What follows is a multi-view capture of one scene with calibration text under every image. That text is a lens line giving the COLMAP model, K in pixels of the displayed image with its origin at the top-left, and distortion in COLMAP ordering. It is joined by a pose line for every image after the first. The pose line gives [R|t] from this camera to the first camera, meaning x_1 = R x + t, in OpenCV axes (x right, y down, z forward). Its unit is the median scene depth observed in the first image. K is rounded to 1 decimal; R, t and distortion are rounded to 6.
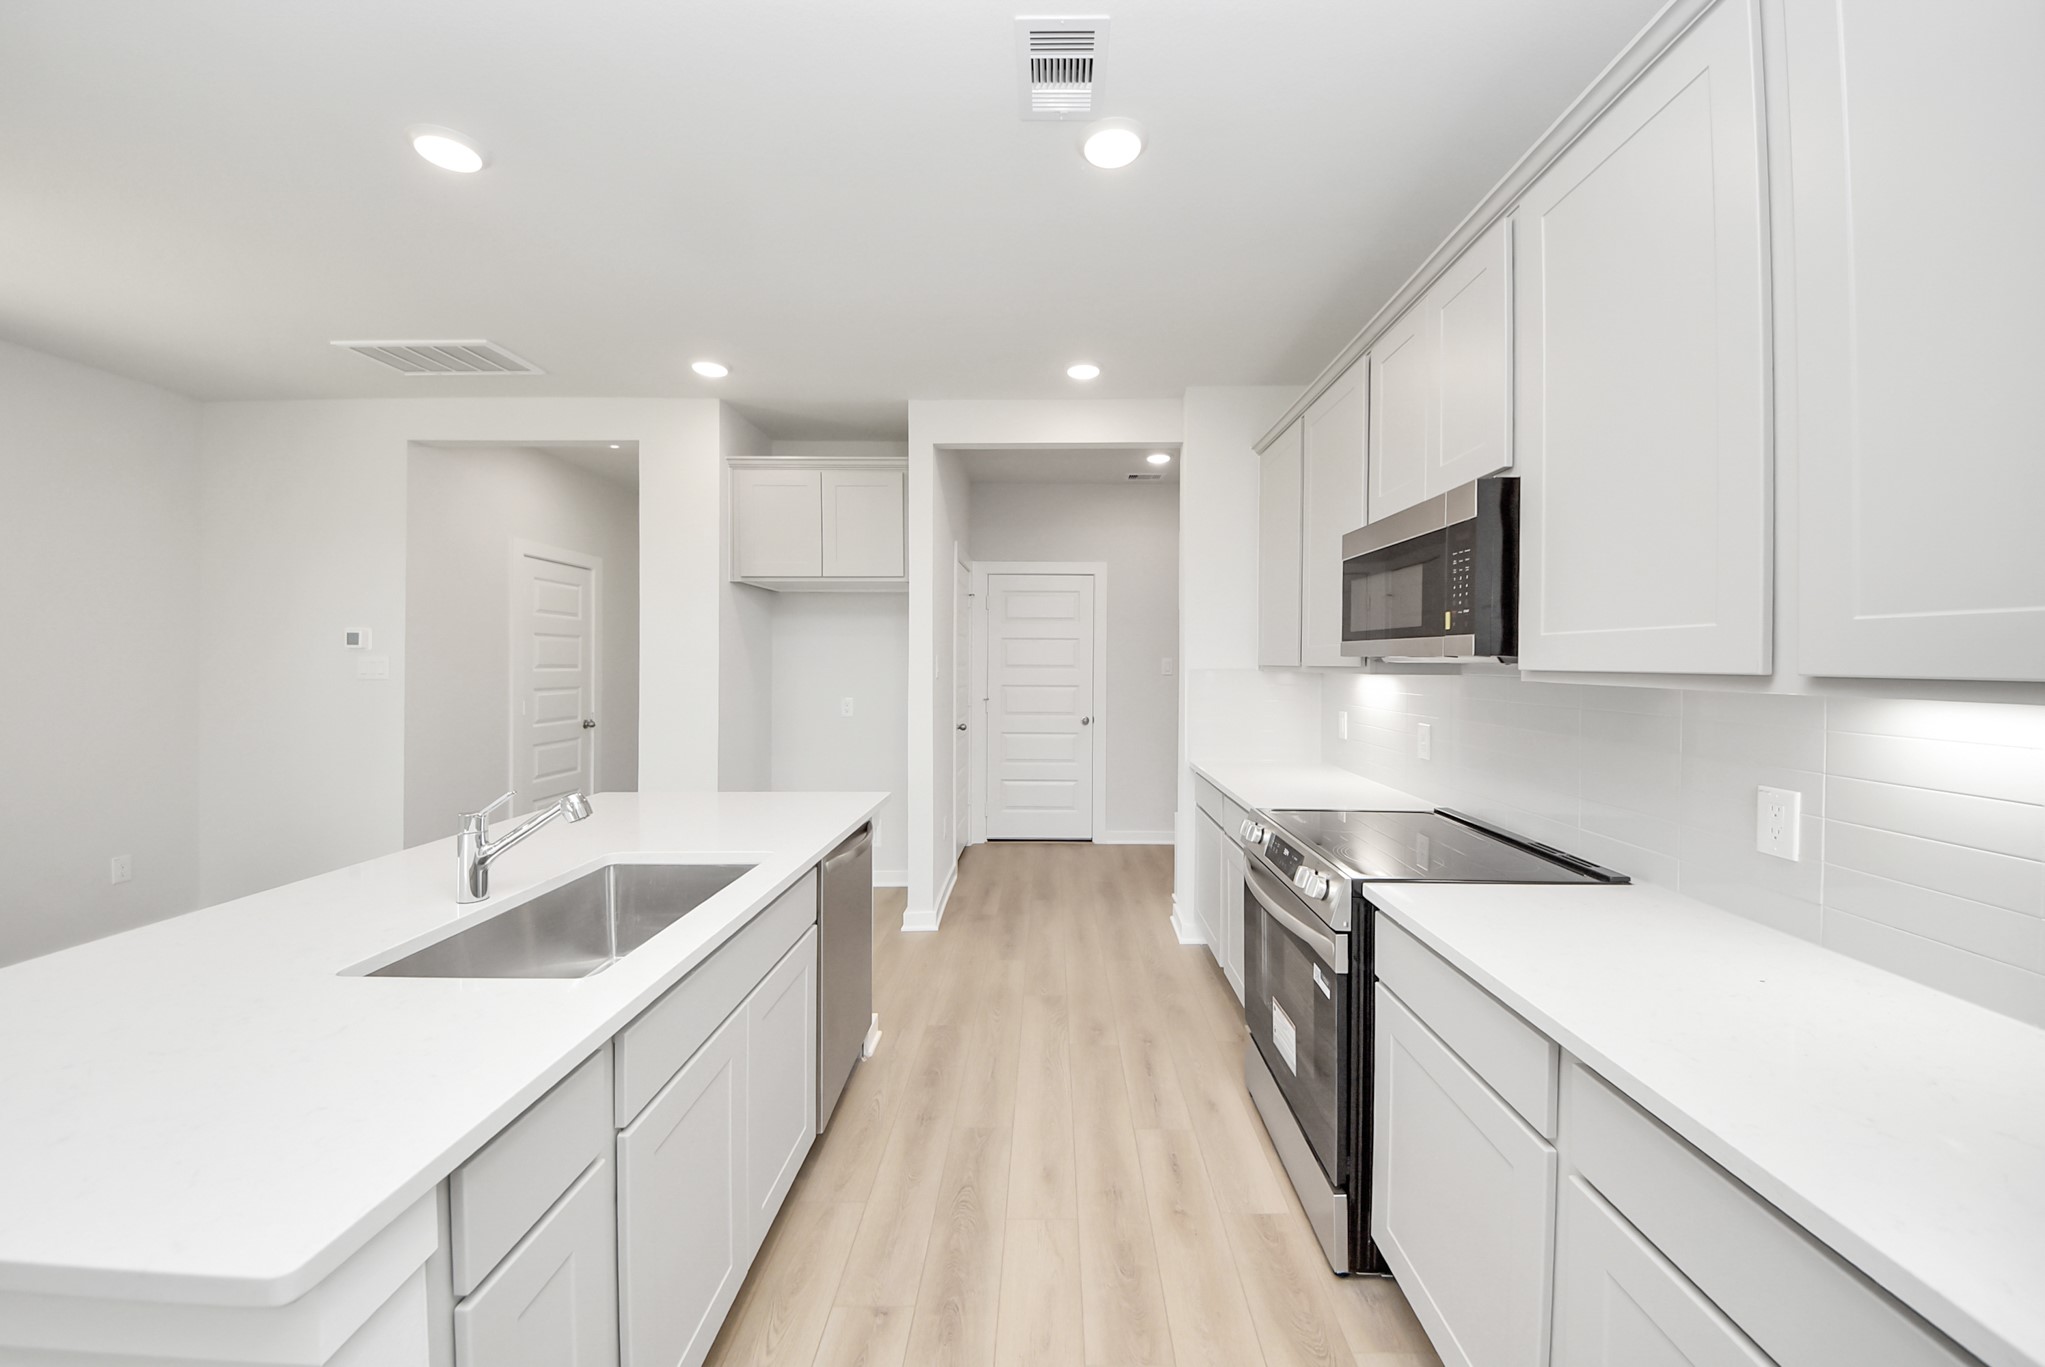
lens RADIAL K [[735.0, 0, 1016.8], [0, 735.0, 674.2], [0, 0, 1]] dist [-0.056561, -0.000033]
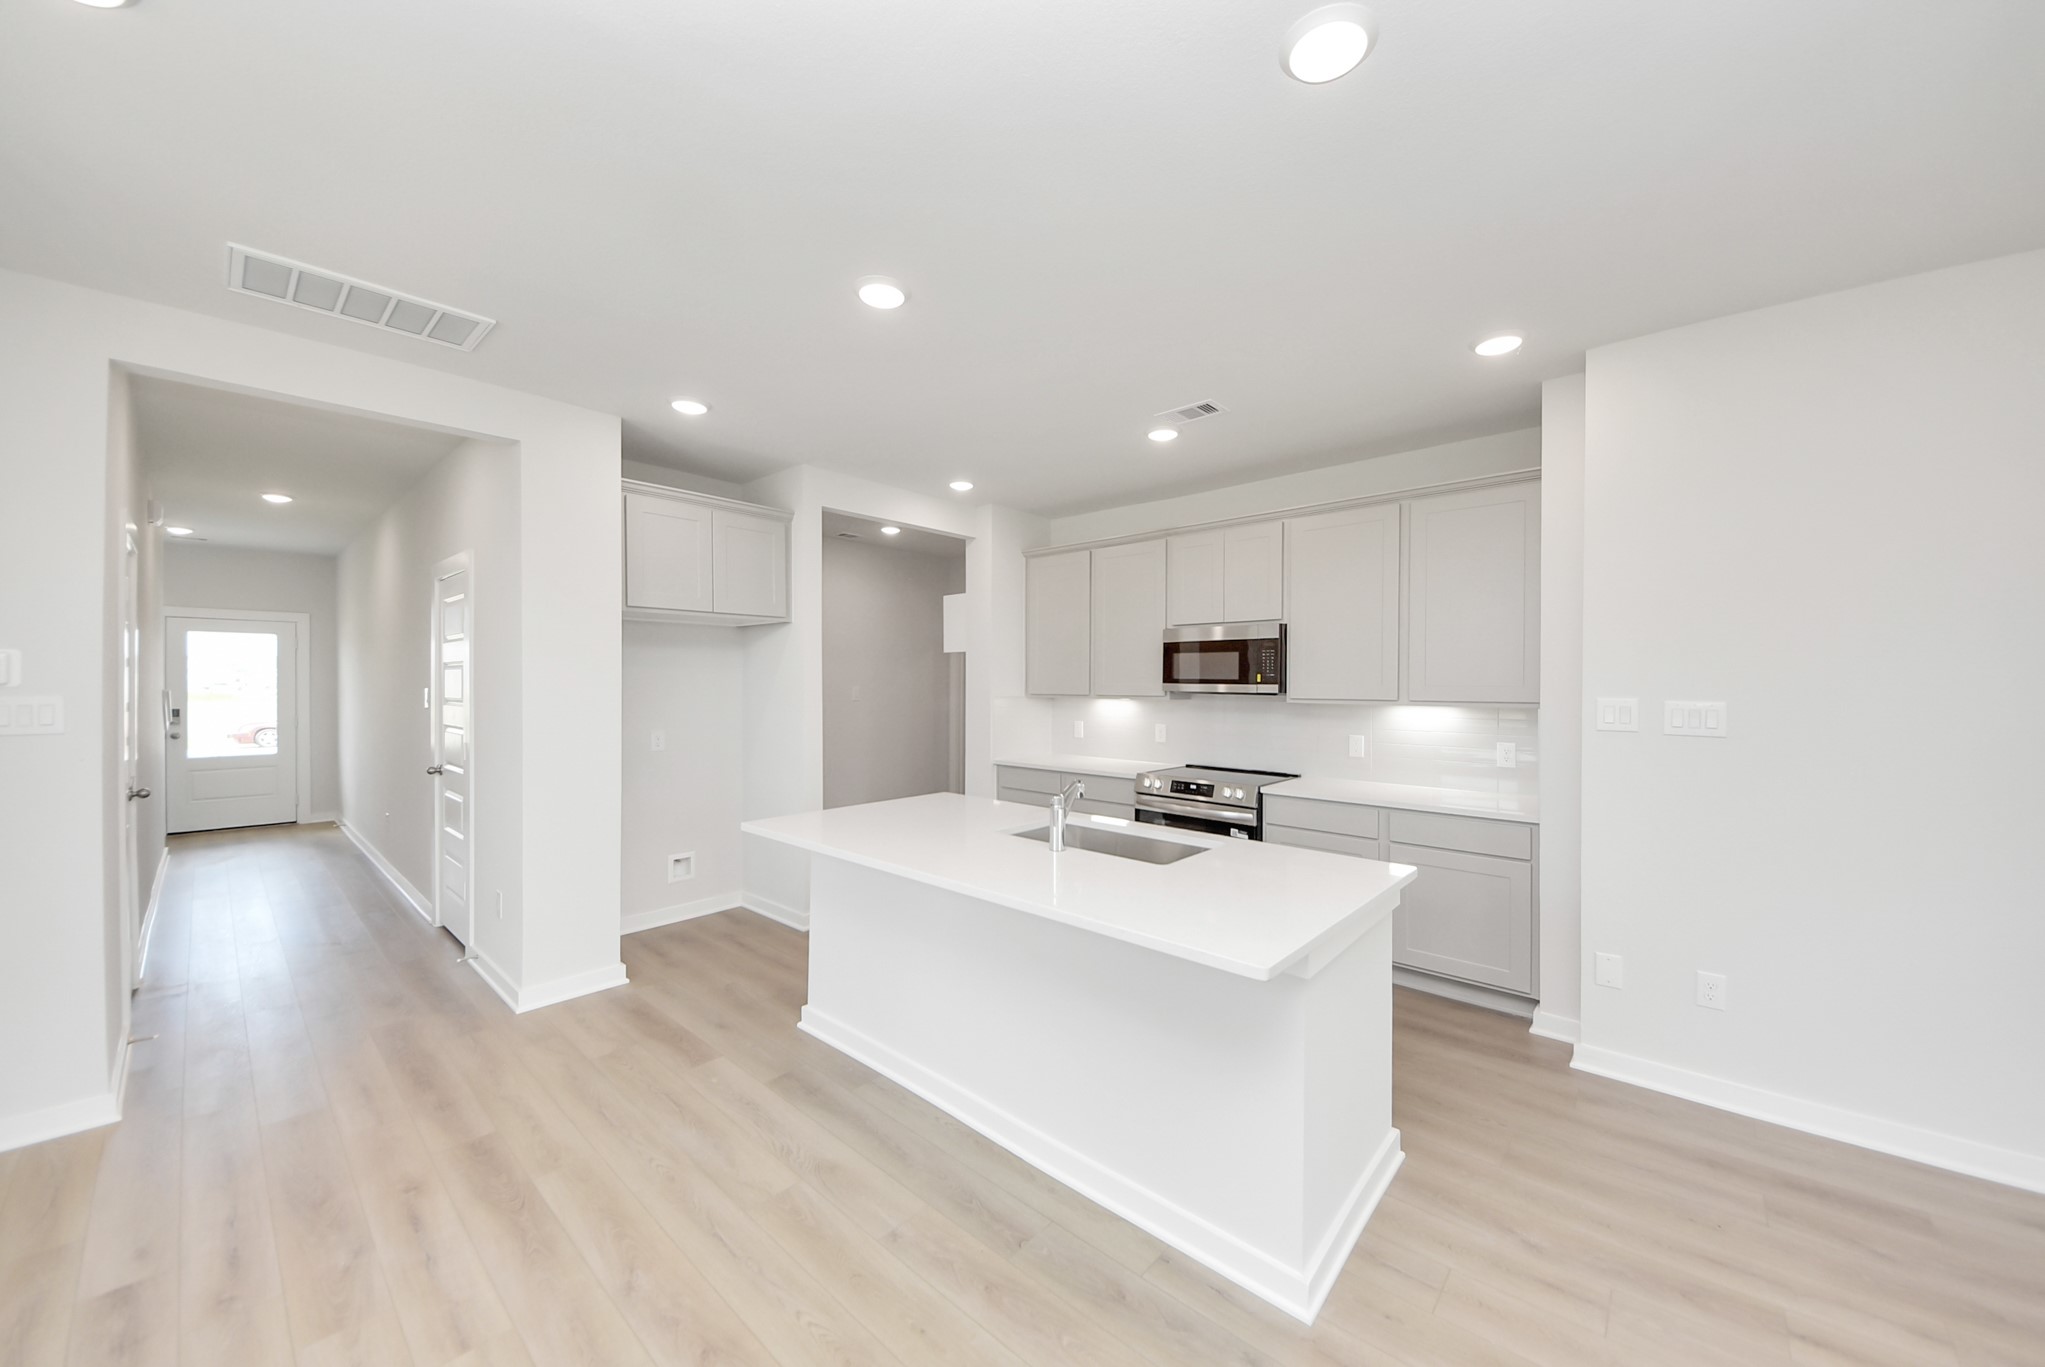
lens RADIAL K [[748.4, 0, 1022.5], [0, 748.4, 683.5], [0, 0, 1]] dist [0.001041, -0.000127]
pose [[0.634749, 0.001408, 0.772717, -0.820643], [0.013435, 0.999827, -0.012858, -0.014139], [-0.772602, 0.018543, 0.634620, -0.001891]]
